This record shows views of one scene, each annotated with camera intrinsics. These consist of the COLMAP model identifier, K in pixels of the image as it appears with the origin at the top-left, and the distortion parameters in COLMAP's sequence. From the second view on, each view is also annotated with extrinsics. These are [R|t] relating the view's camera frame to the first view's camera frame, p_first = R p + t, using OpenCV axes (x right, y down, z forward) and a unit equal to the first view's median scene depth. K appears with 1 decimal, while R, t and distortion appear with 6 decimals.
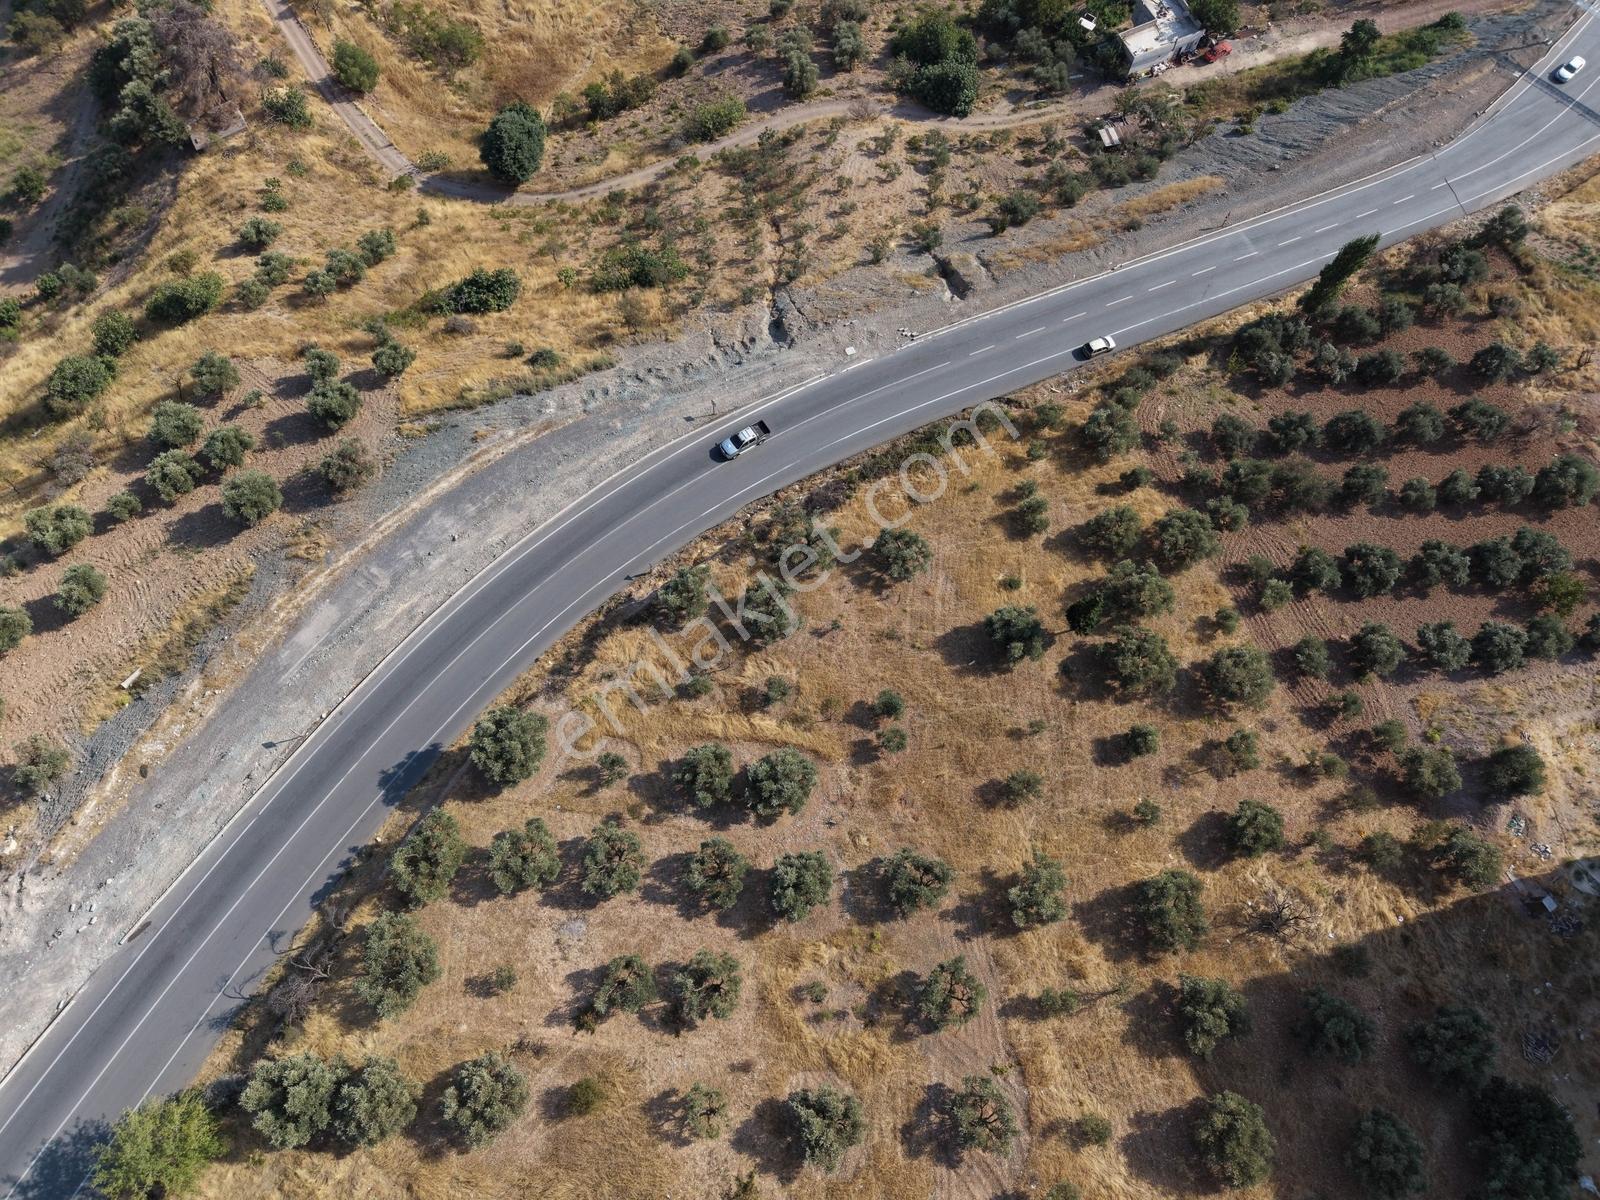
lens RADIAL K [[1074.2, 0, 794.7], [0, 1074.2, 594.9], [0, 0, 1]] dist [0.007173, -0.004531]
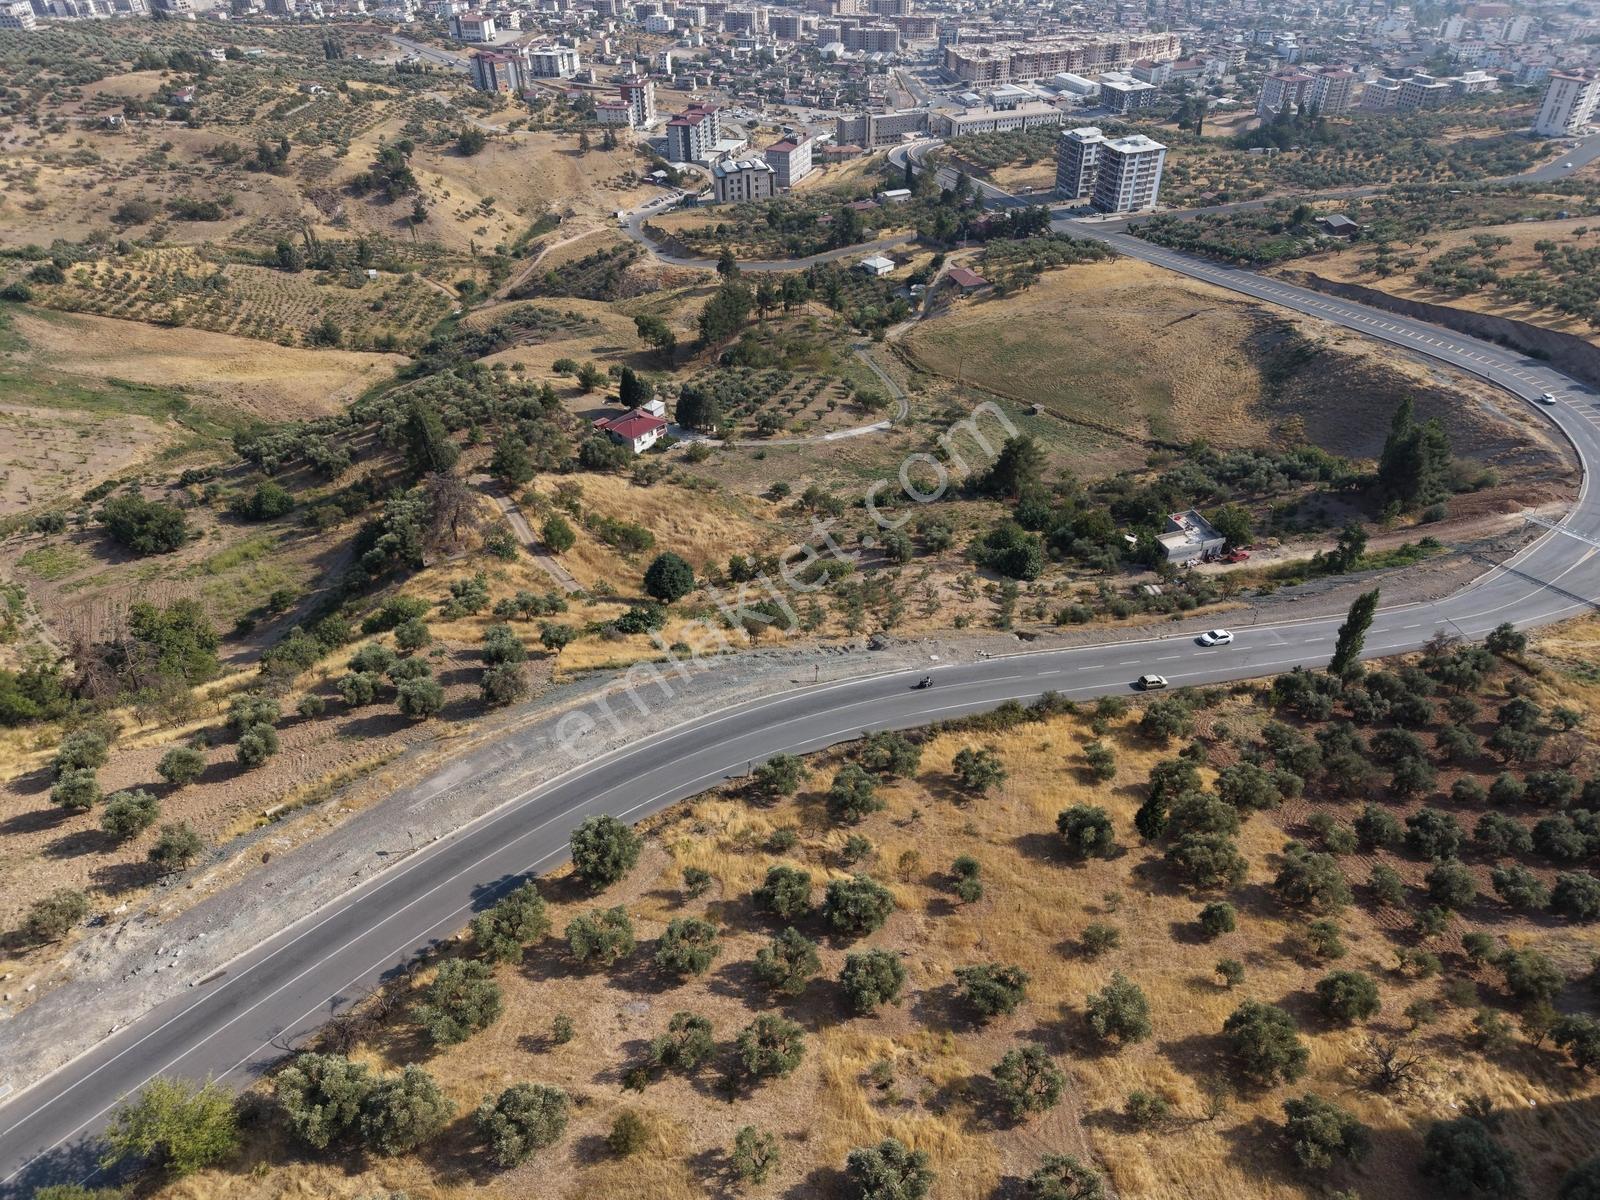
lens RADIAL K [[1072.8, 0, 794.9], [0, 1072.8, 590.8], [0, 0, 1]] dist [0.010501, -0.006979]
pose [[0.993594, 0.063552, -0.093450, 0.004576], [-0.105903, 0.812245, -0.573623, 0.530084], [0.039449, 0.579845, 0.813771, -0.009657]]
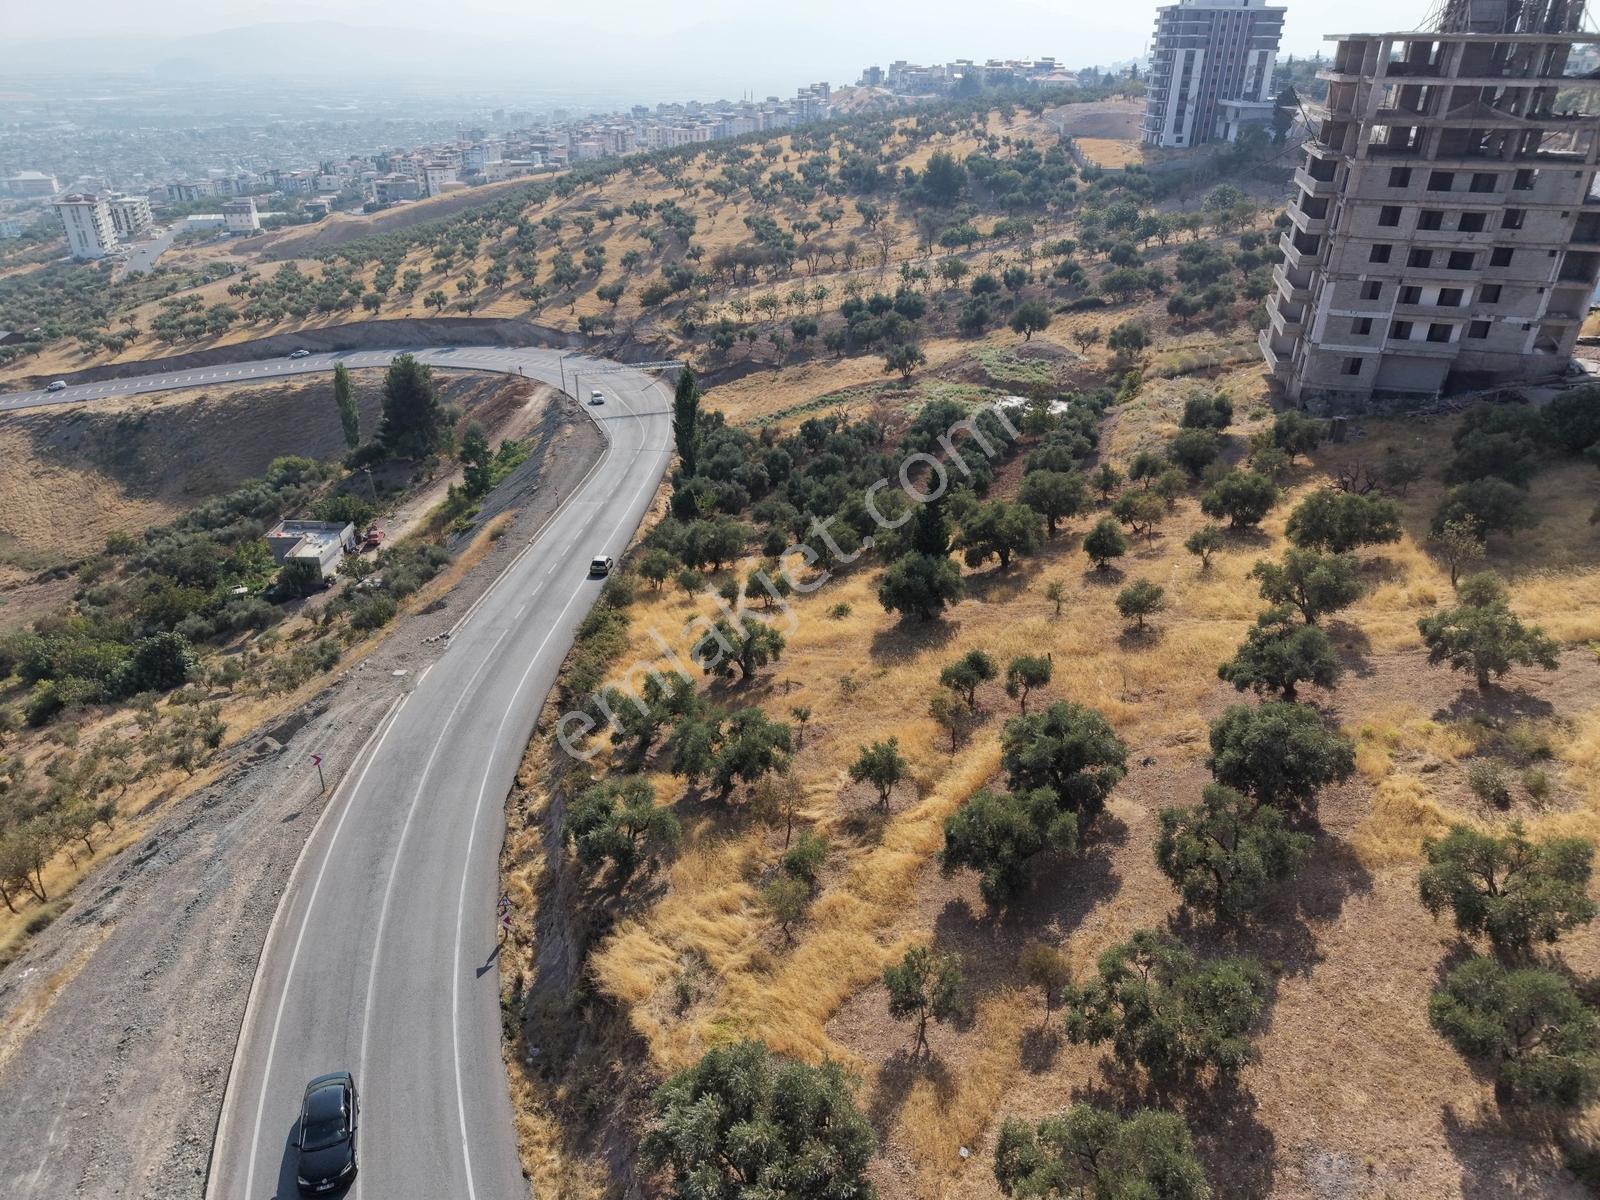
lens RADIAL K [[1070.3, 0, 794.6], [0, 1070.3, 592.6], [0, 0, 1]] dist [0.014124, -0.010424]
pose [[0.439511, -0.398175, 0.805163, -0.470271], [0.849675, 0.475039, -0.228889, 0.144979], [-0.291346, 0.784726, 0.547104, 0.689787]]
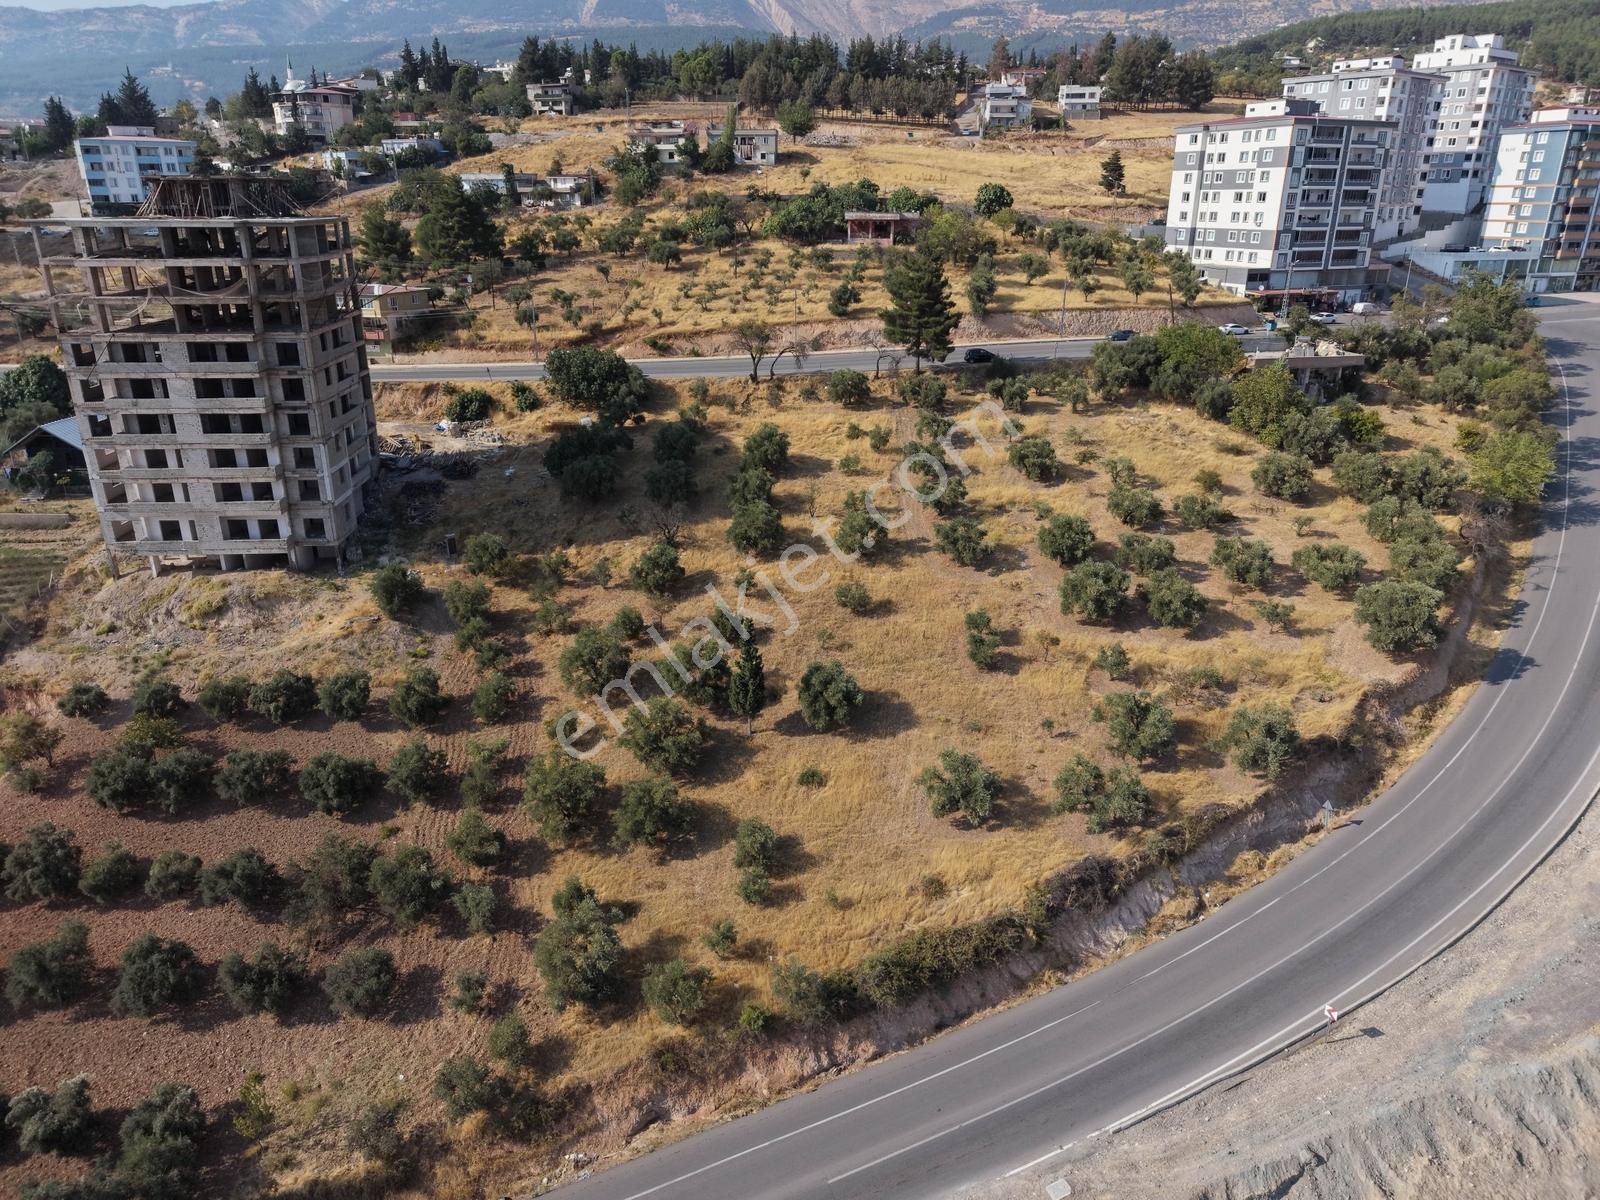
lens RADIAL K [[1072.8, 0, 794.9], [0, 1072.8, 590.8], [0, 0, 1]] dist [0.010501, -0.006979]
pose [[-0.991917, -0.030623, 0.123136, 0.144405], [0.123992, -0.027797, 0.991894, -0.876172], [-0.026952, 0.999144, 0.031369, 0.977835]]
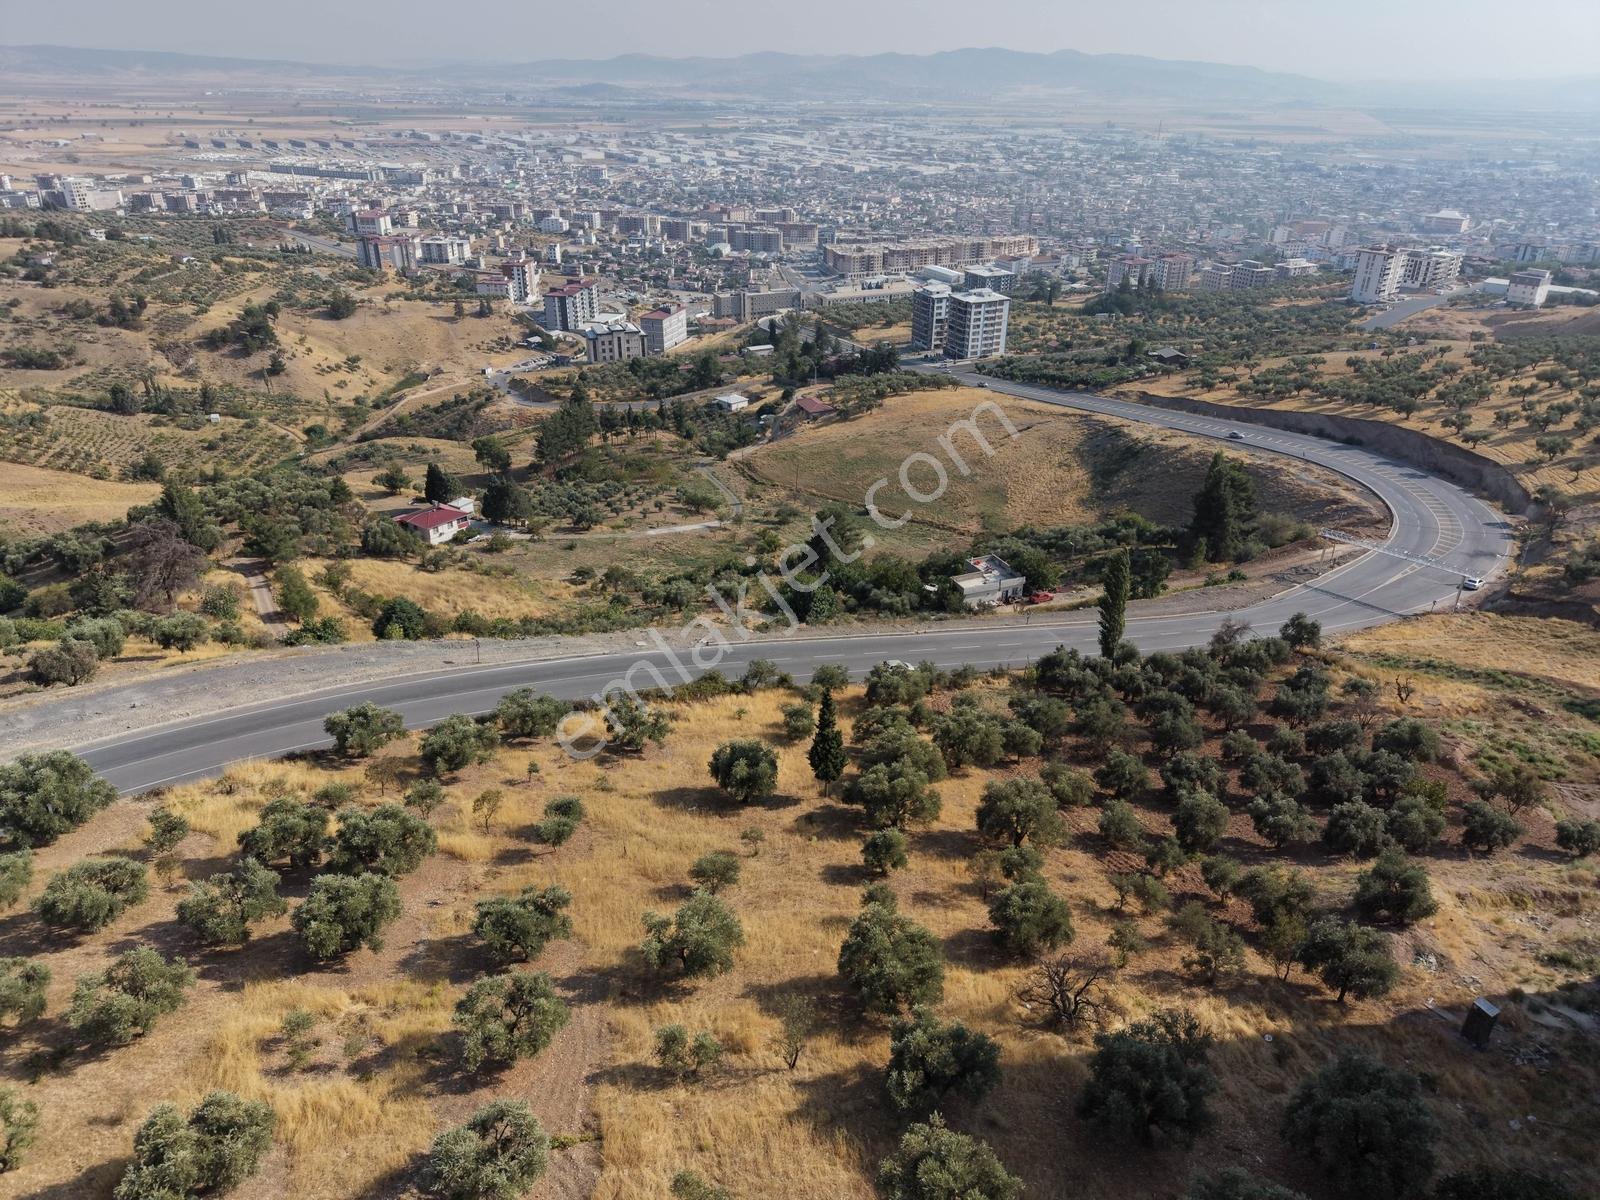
lens RADIAL K [[1070.3, 0, 794.6], [0, 1070.3, 592.6], [0, 0, 1]] dist [0.014124, -0.010424]
pose [[0.999194, 0.030785, -0.025776, 0.287402], [-0.039947, 0.697544, -0.715428, 0.575866], [-0.004044, 0.715881, 0.698211, 0.364286]]
